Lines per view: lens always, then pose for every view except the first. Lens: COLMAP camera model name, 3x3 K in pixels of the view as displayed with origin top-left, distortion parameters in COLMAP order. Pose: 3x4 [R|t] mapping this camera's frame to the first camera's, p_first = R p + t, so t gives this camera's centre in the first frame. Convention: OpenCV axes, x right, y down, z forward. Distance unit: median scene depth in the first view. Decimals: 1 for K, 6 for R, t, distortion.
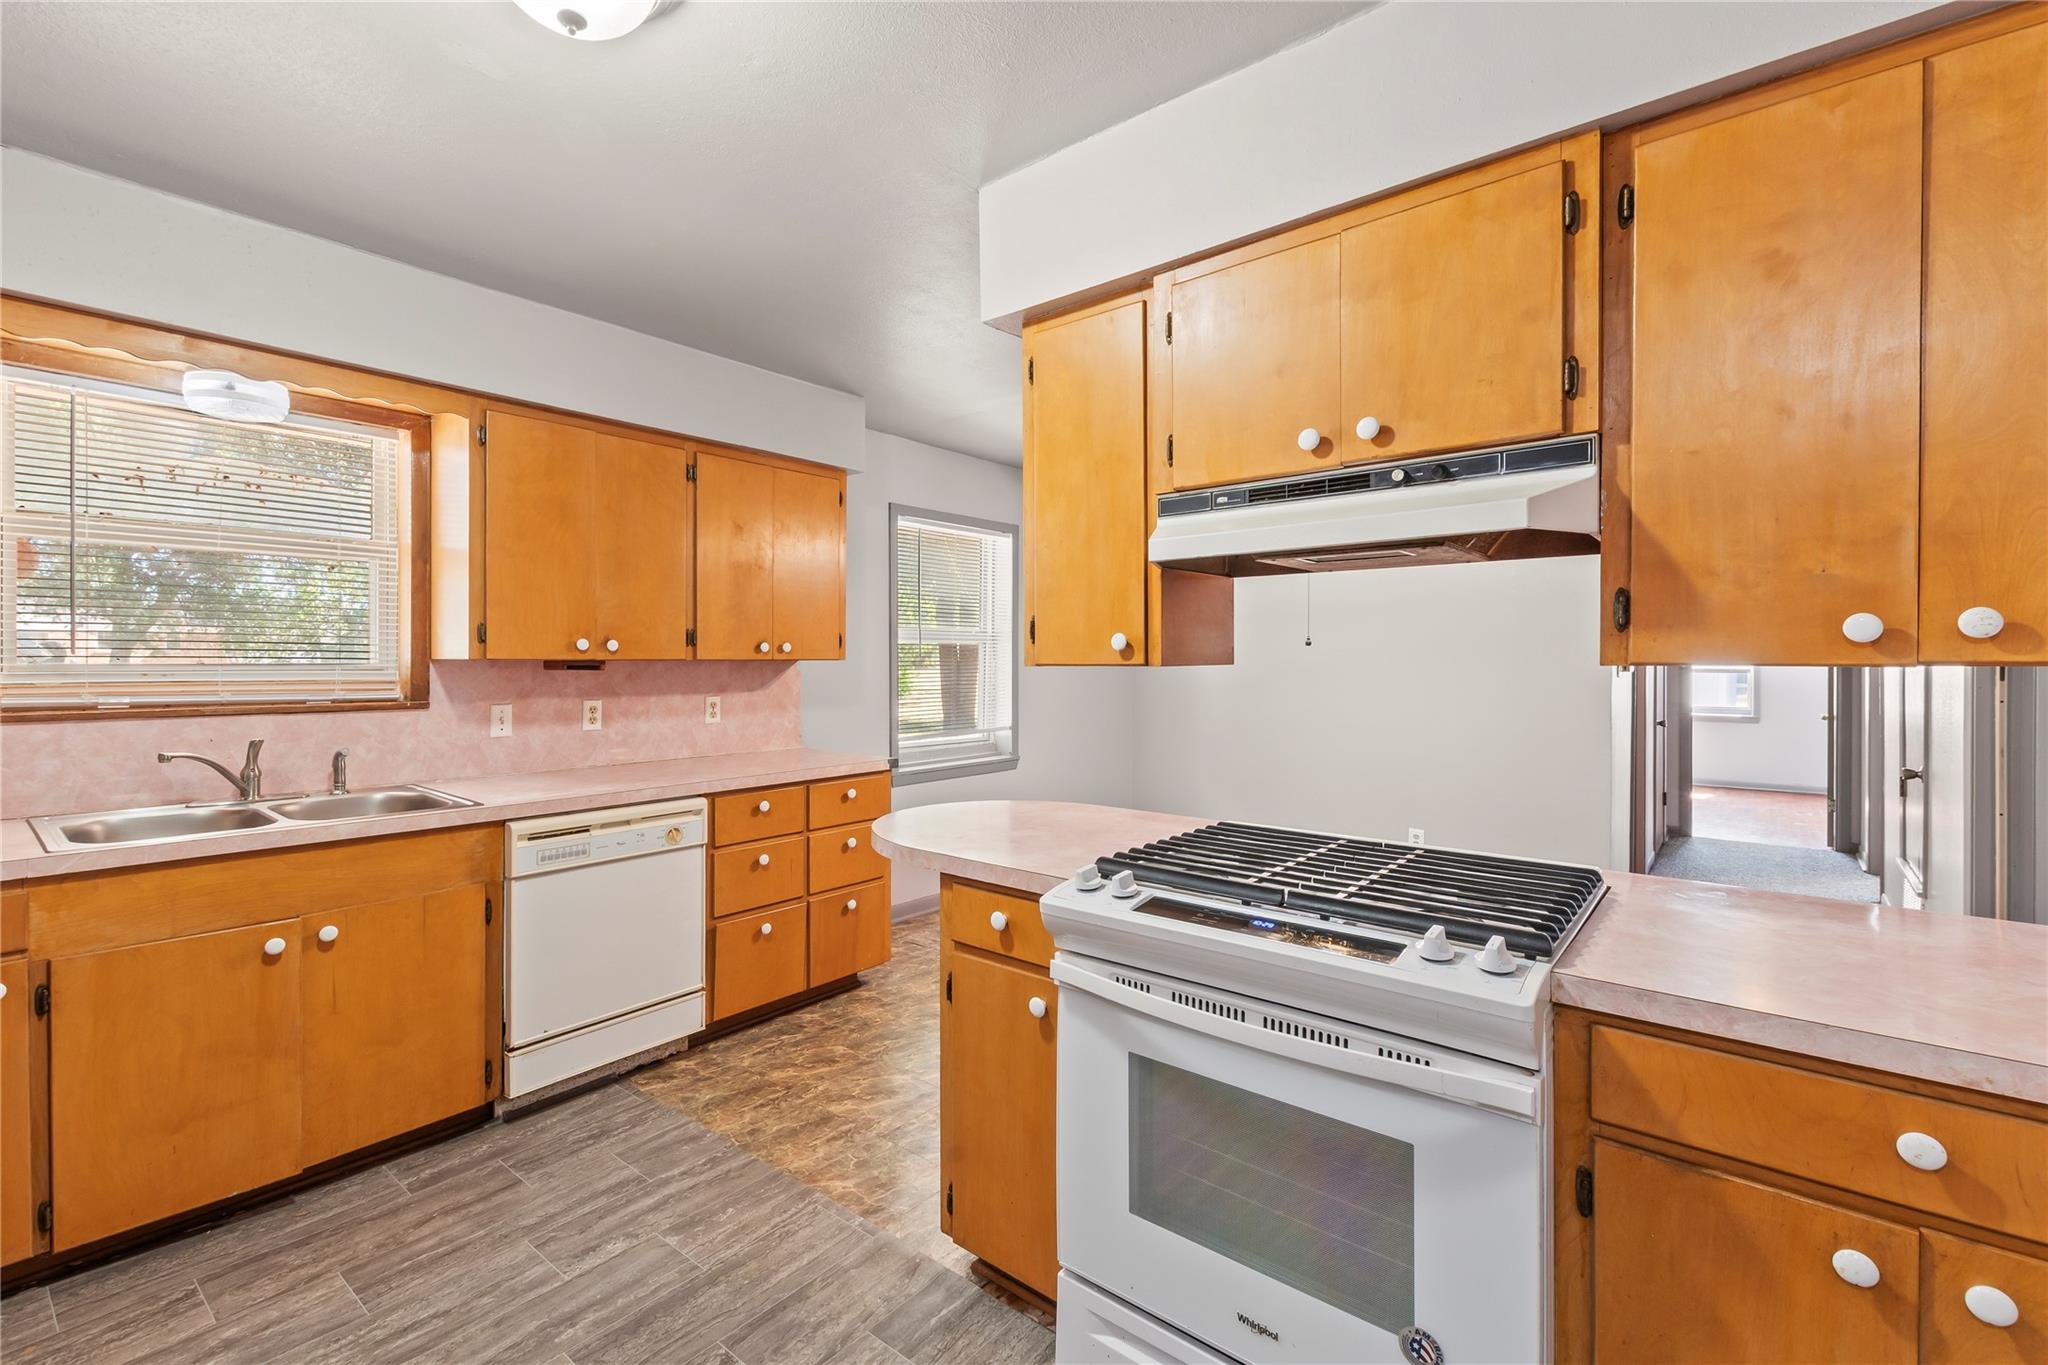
lens RADIAL K [[887.5, 0, 1005.7], [0, 887.5, 658.6], [0, 0, 1]] dist [0.004093, -0.001435]
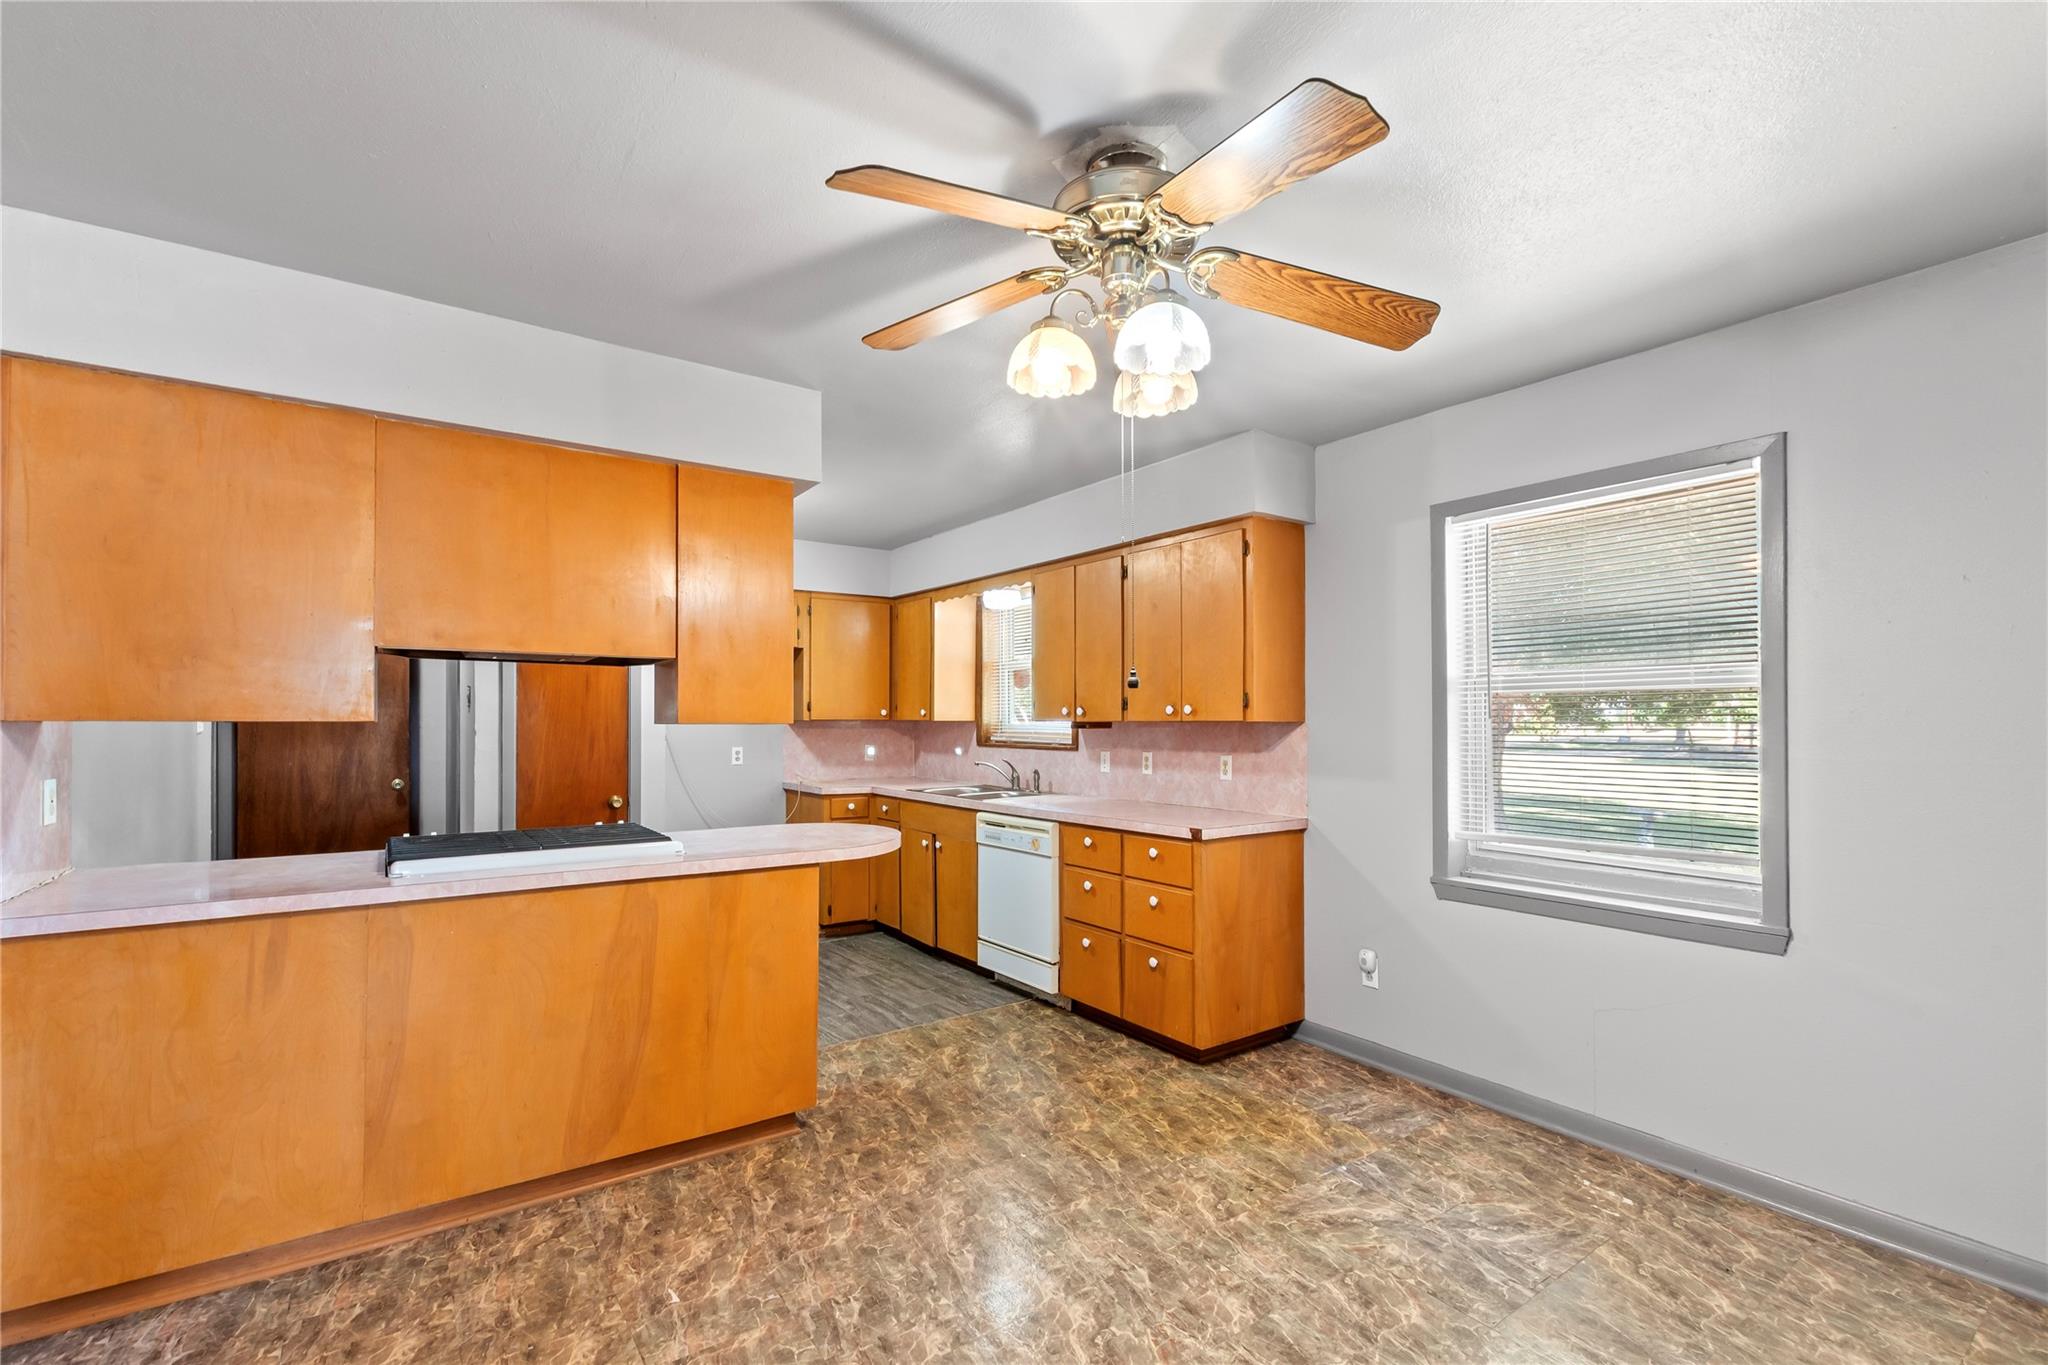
lens RADIAL K [[887.5, 0, 999.2], [0, 887.5, 708.1], [0, 0, 1]] dist [0.004093, -0.001435]
pose [[-0.255389, -0.015263, -0.966718, 1.014306], [0.001170, 0.999870, -0.016095, 0.002757], [0.966838, -0.005242, -0.255338, 1.291277]]
